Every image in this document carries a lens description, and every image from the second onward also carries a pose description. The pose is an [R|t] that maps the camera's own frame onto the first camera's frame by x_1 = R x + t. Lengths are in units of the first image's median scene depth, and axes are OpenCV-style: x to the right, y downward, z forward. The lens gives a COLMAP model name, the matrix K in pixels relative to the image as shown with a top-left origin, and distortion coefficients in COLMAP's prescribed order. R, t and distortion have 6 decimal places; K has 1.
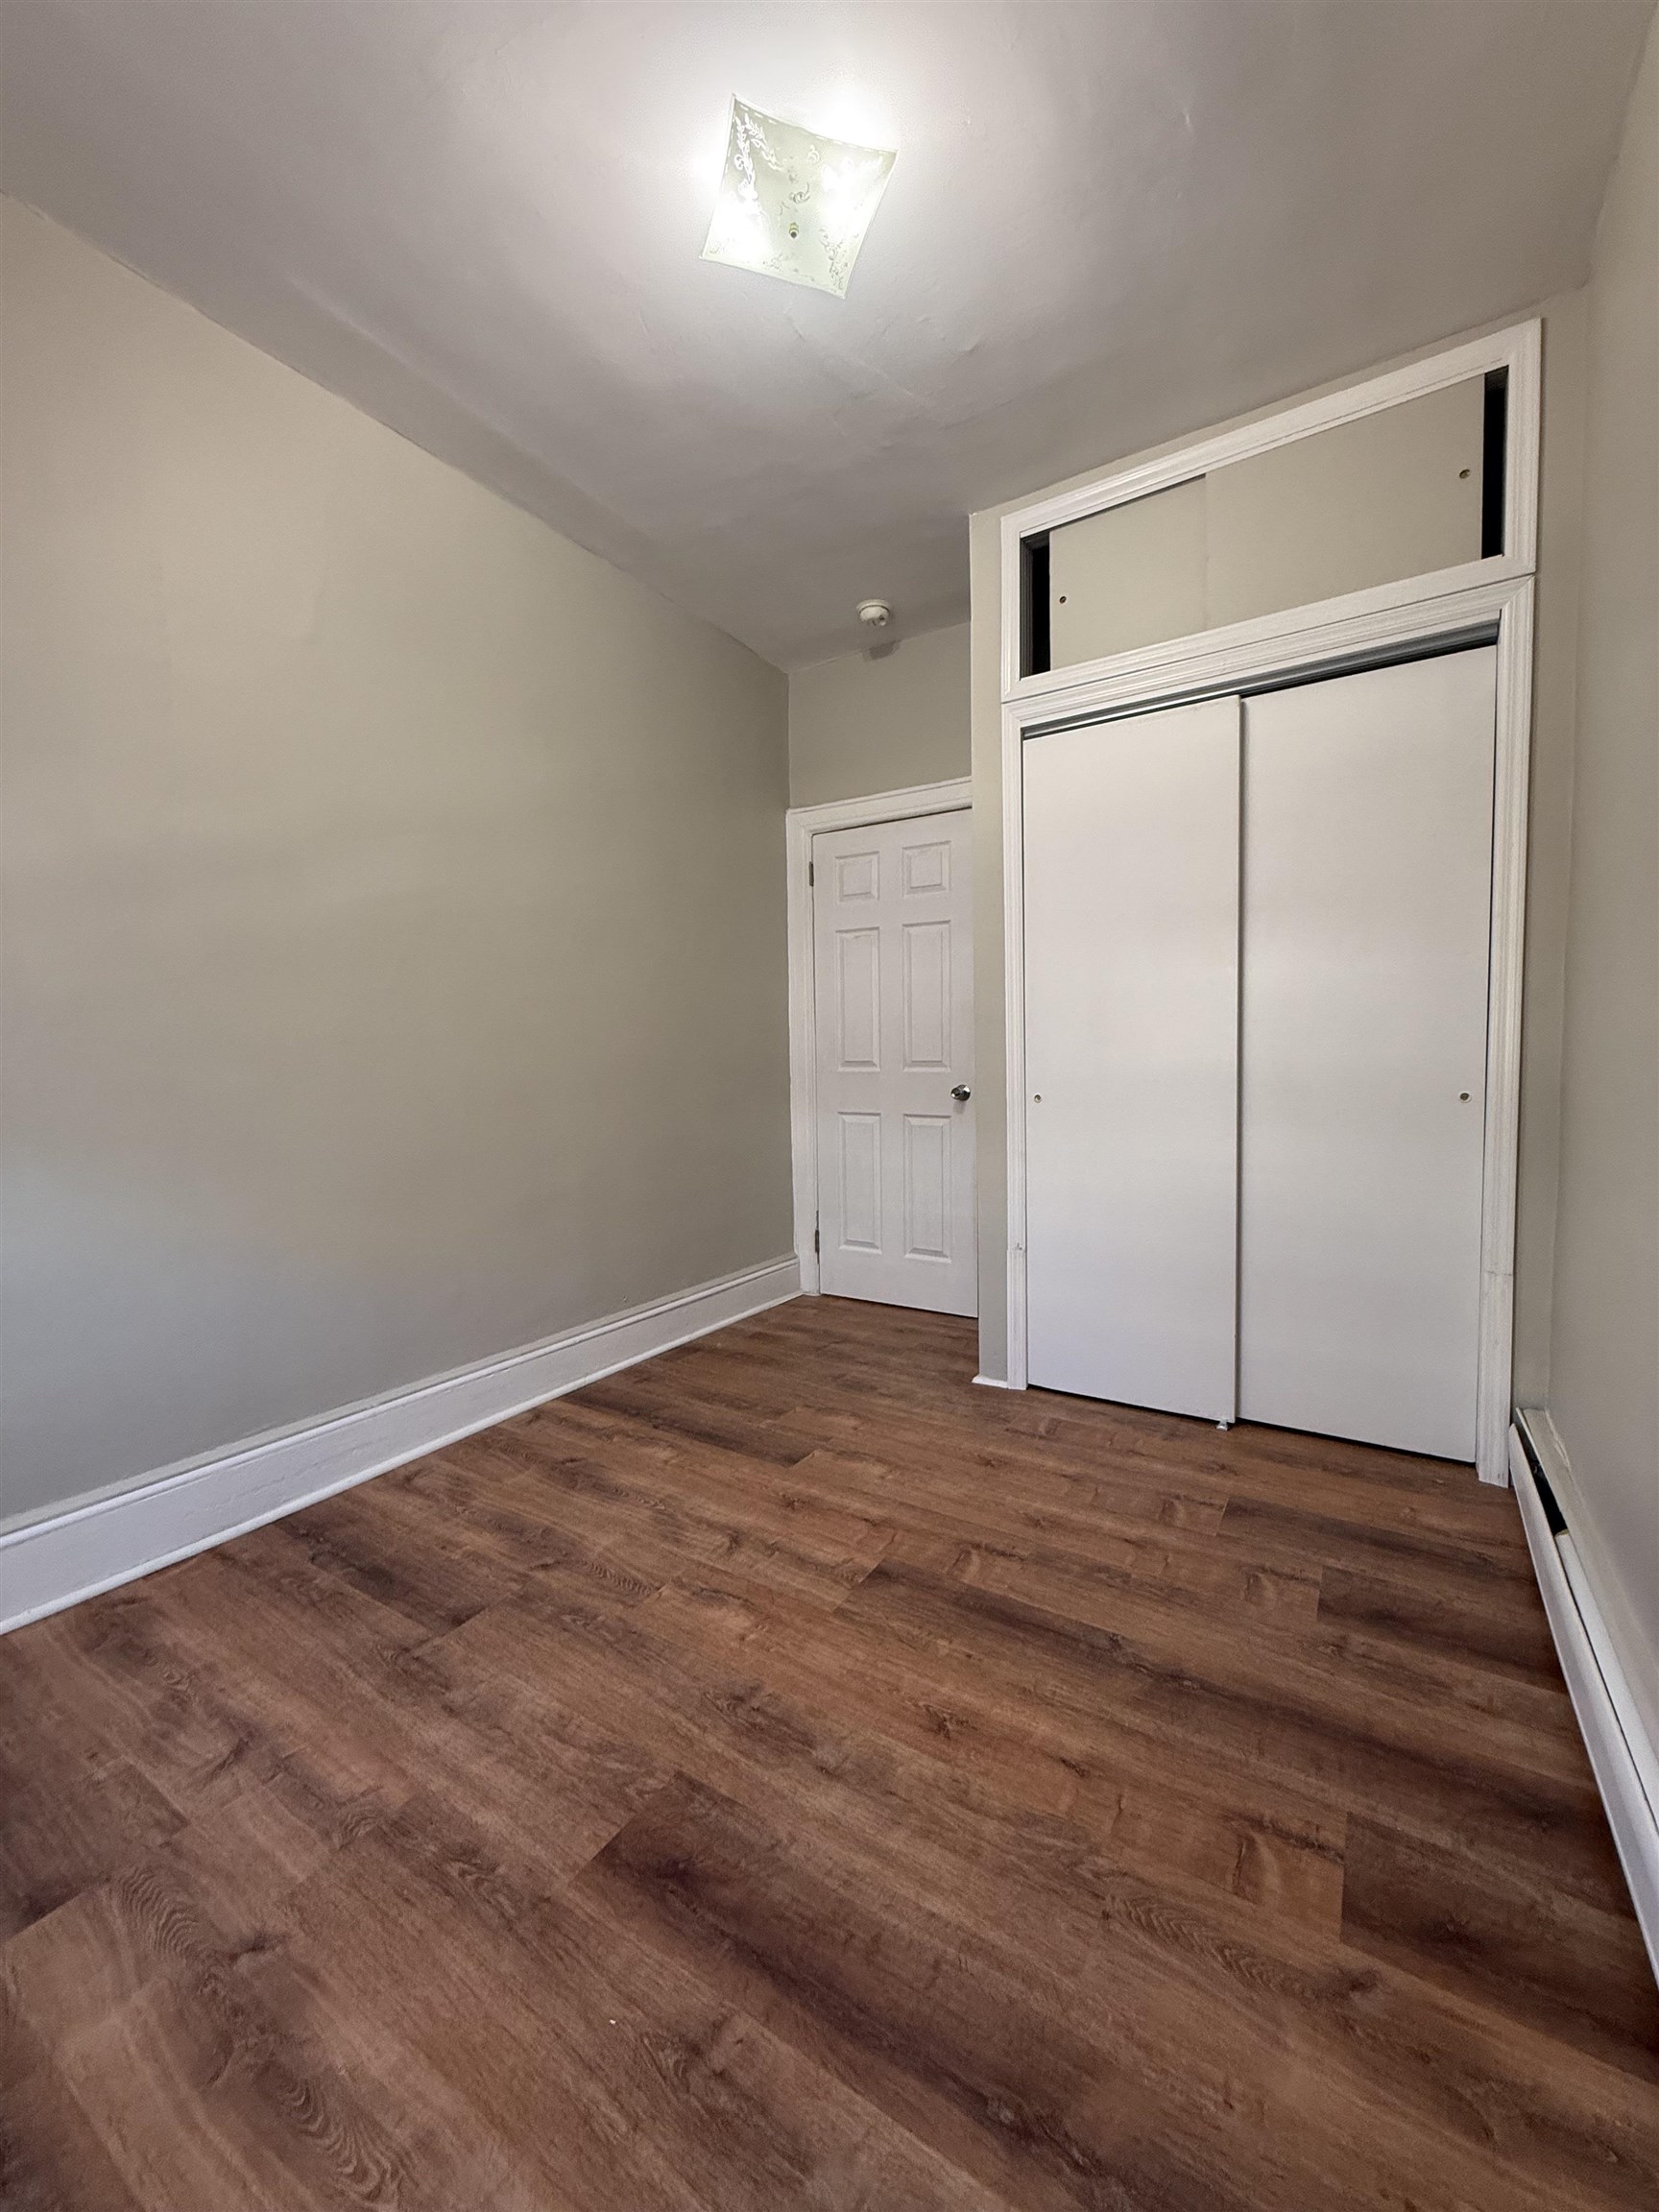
lens RADIAL K [[880.4, 0, 829.5], [0, 880.4, 1106.0], [0, 0, 1]] dist [-0.000458, 0.000017]
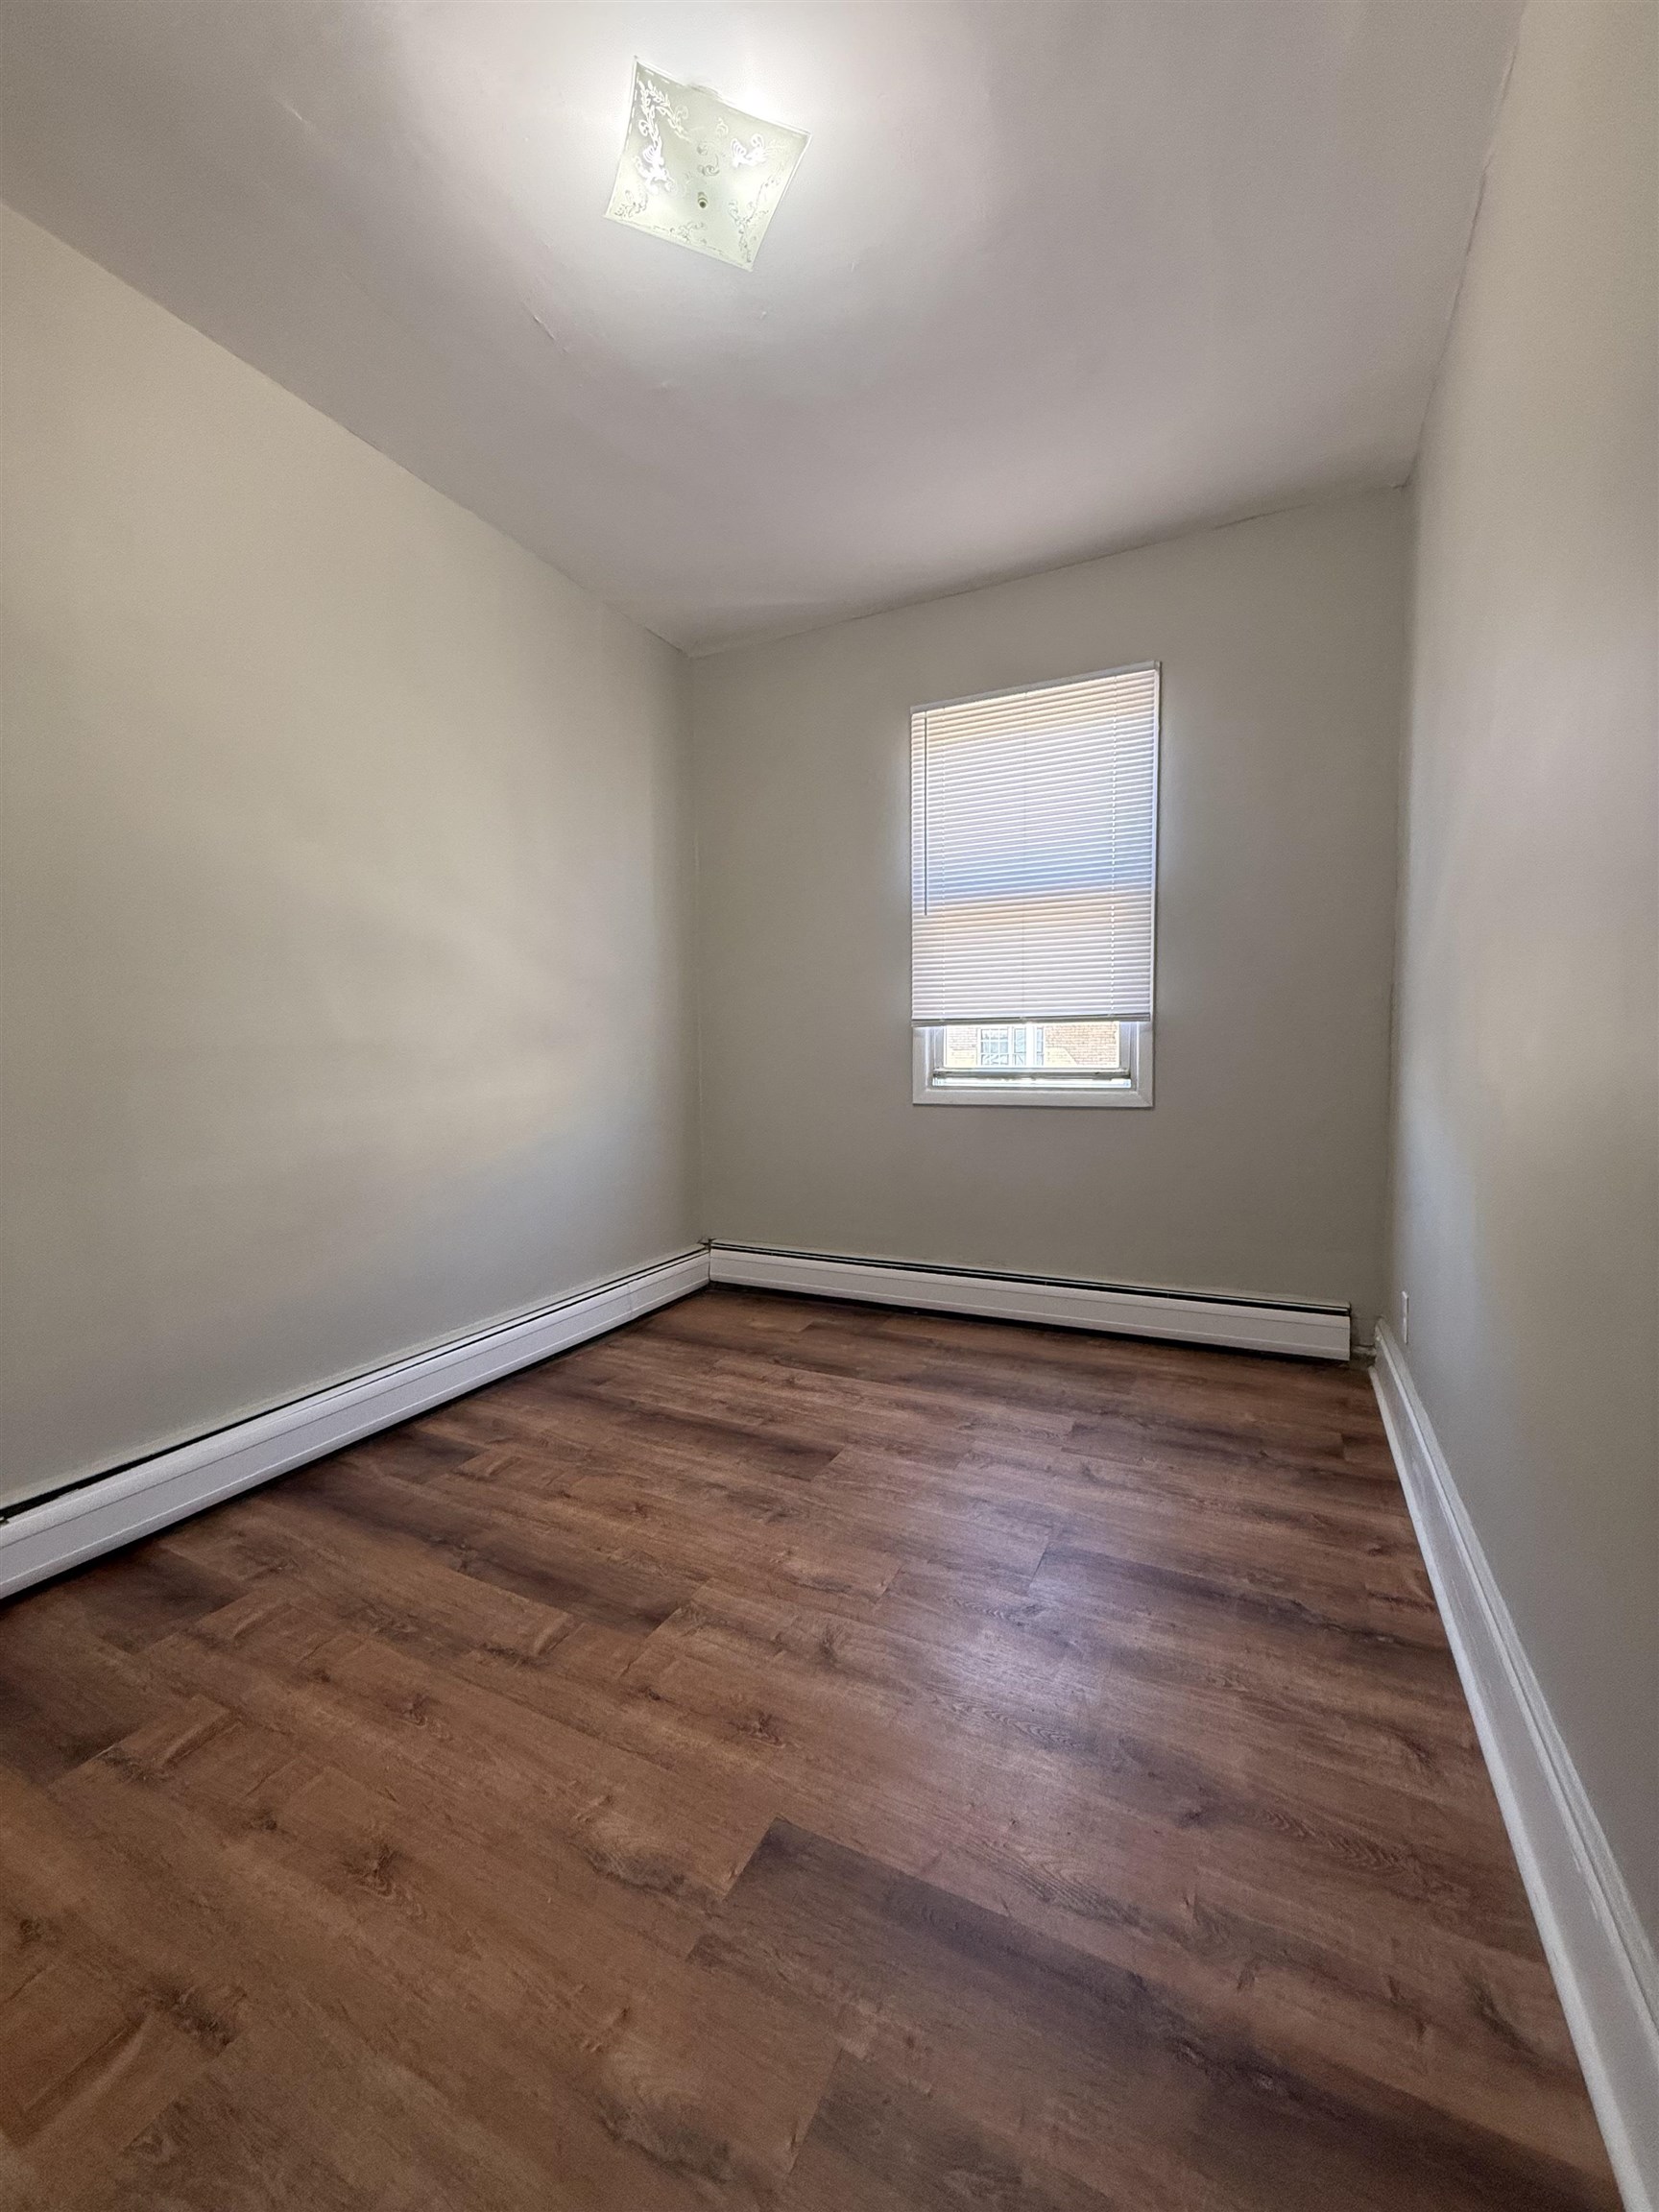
lens RADIAL K [[880.4, 0, 829.5], [0, 880.4, 1106.0], [0, 0, 1]] dist [-0.000458, 0.000017]
pose [[-0.994245, 0.031563, -0.102377, -0.050695], [0.018352, 0.991667, 0.127511, -0.122064], [0.105549, 0.124898, -0.986539, 2.055123]]
